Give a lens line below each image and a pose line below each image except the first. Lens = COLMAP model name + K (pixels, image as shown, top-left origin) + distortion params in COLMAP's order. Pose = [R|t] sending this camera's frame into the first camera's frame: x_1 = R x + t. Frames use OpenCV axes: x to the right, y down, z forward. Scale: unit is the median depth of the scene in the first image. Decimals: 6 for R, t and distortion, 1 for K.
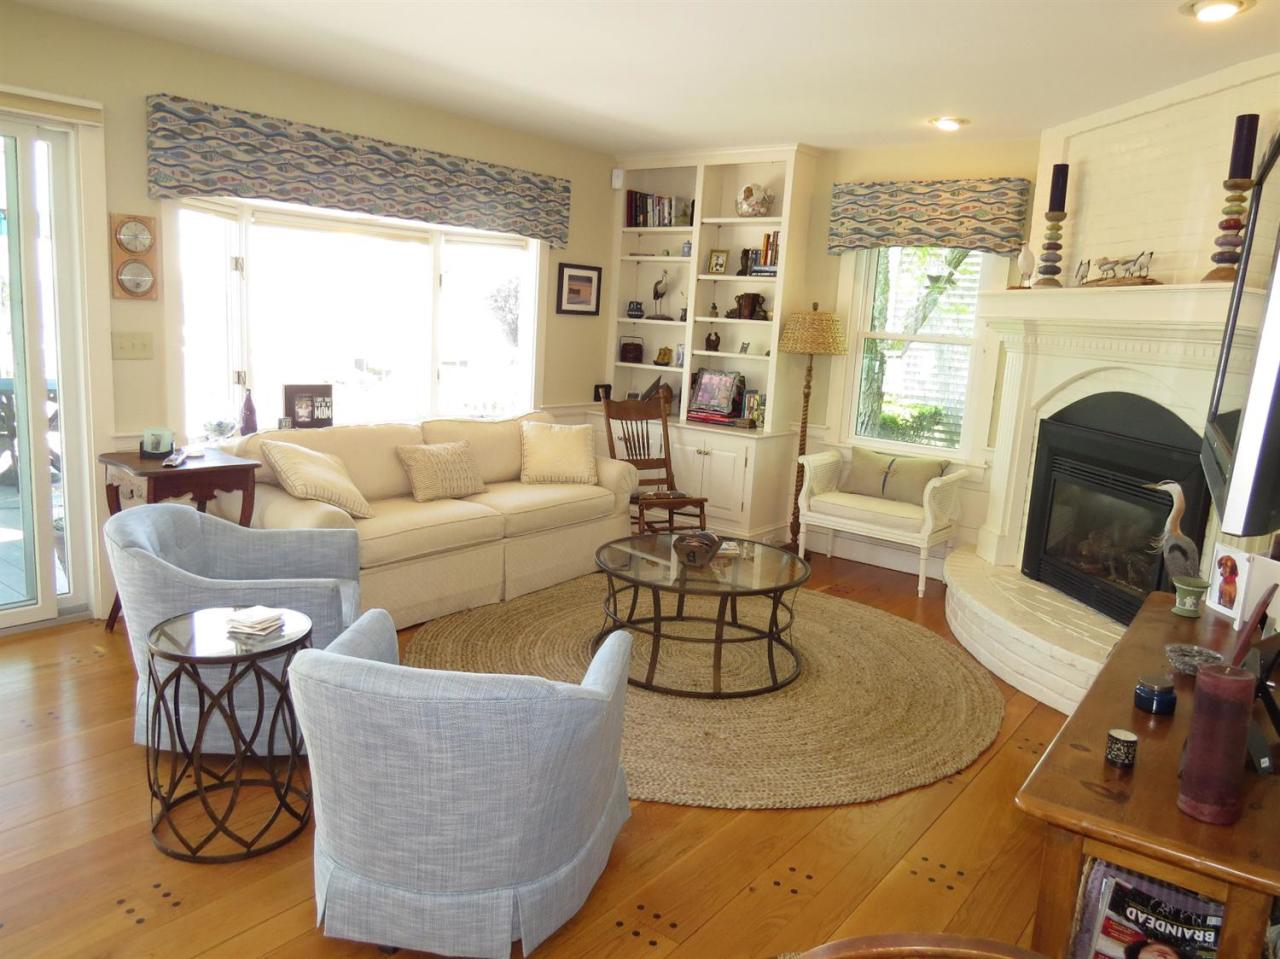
lens RADIAL K [[916.4, 0, 640.0], [0, 916.4, 479.5], [0, 0, 1]] dist [-0.028066, 0.007886]
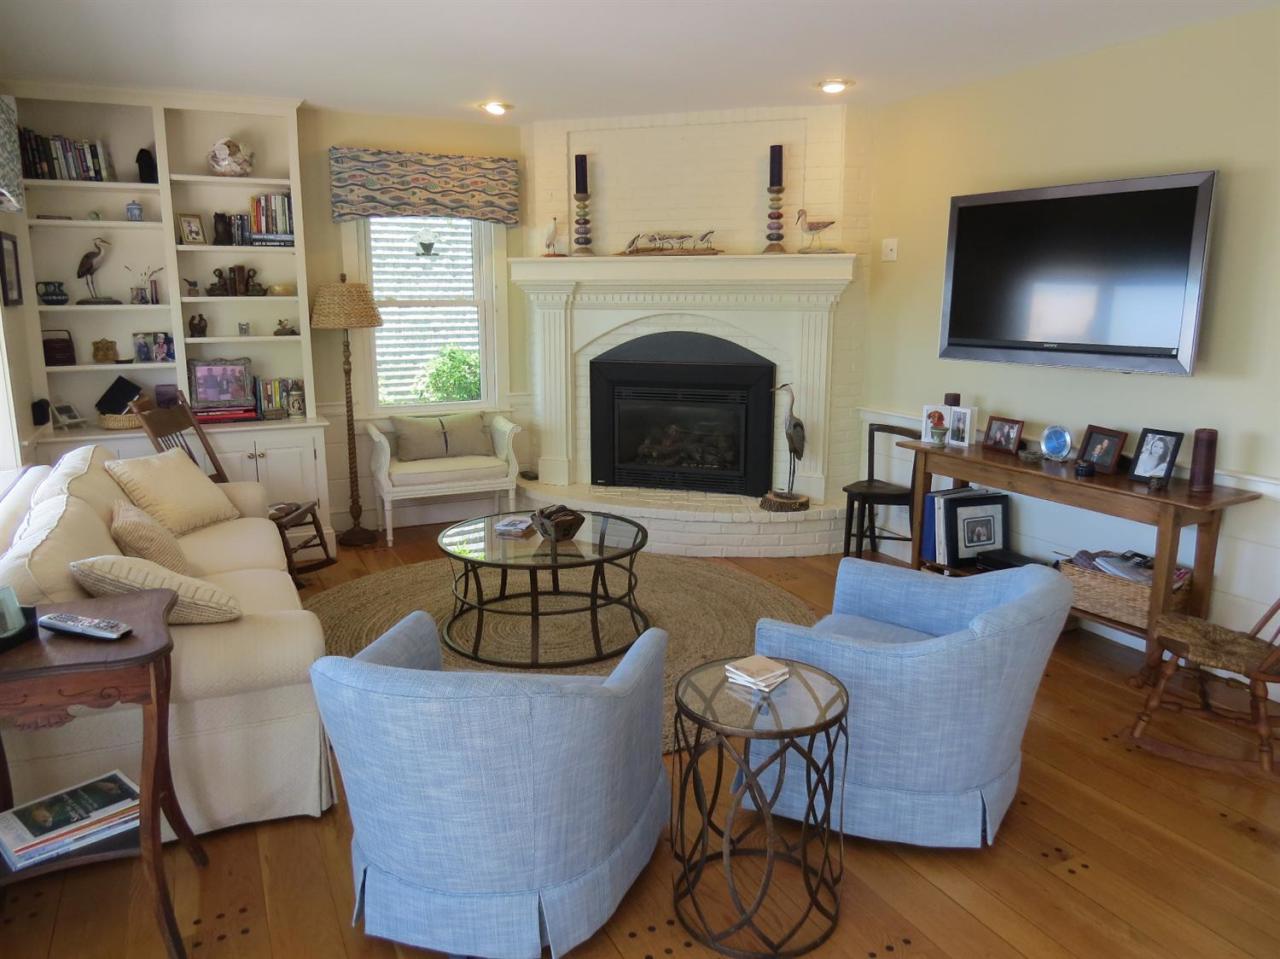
lens RADIAL K [[881.1, 0, 639.1], [0, 881.1, 494.2], [0, 0, 1]] dist [-0.089153, 0.054533]
pose [[0.428059, -0.250508, 0.868338, -0.519595], [0.181965, 0.965029, 0.188700, -0.087206], [-0.885242, 0.077232, 0.458673, 0.335349]]
